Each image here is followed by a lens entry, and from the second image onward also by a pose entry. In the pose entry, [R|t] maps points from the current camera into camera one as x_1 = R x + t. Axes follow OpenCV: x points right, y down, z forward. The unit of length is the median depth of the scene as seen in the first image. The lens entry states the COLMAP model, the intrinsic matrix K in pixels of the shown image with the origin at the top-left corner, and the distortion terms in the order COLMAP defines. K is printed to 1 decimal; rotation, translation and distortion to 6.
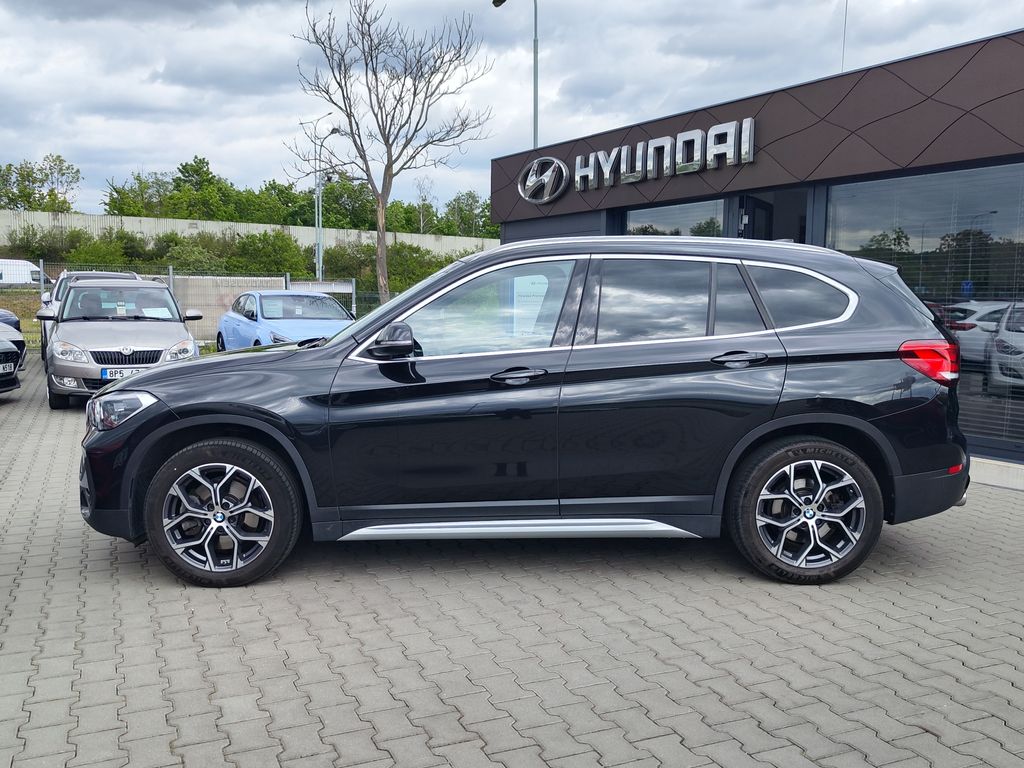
lens RADIAL K [[951.5, 0, 507.4], [0, 951.5, 394.4], [0, 0, 1]] dist [0.024977, 0.000000]
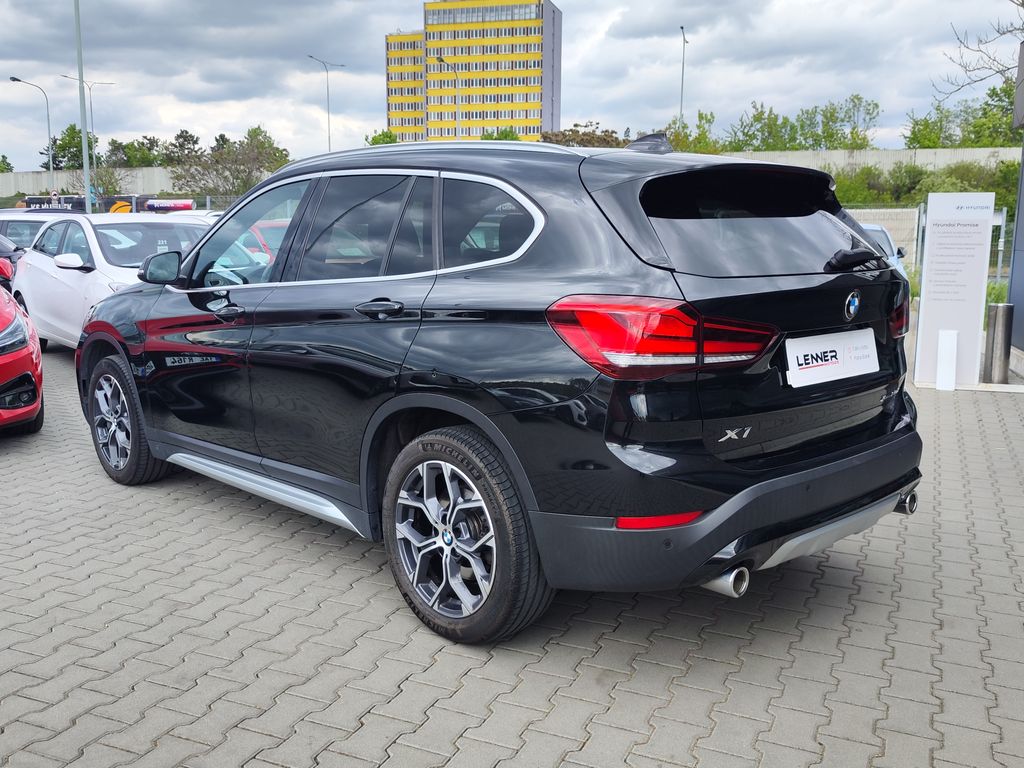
lens RADIAL K [[951.5, 0, 519.5], [0, 951.5, 382.8], [0, 0, 1]] dist [0.024977, 0.000000]
pose [[0.676095, 0.110908, -0.728419, 0.842320], [-0.071789, 0.993818, 0.084685, -0.048938], [0.733309, -0.004962, 0.679878, 0.569188]]
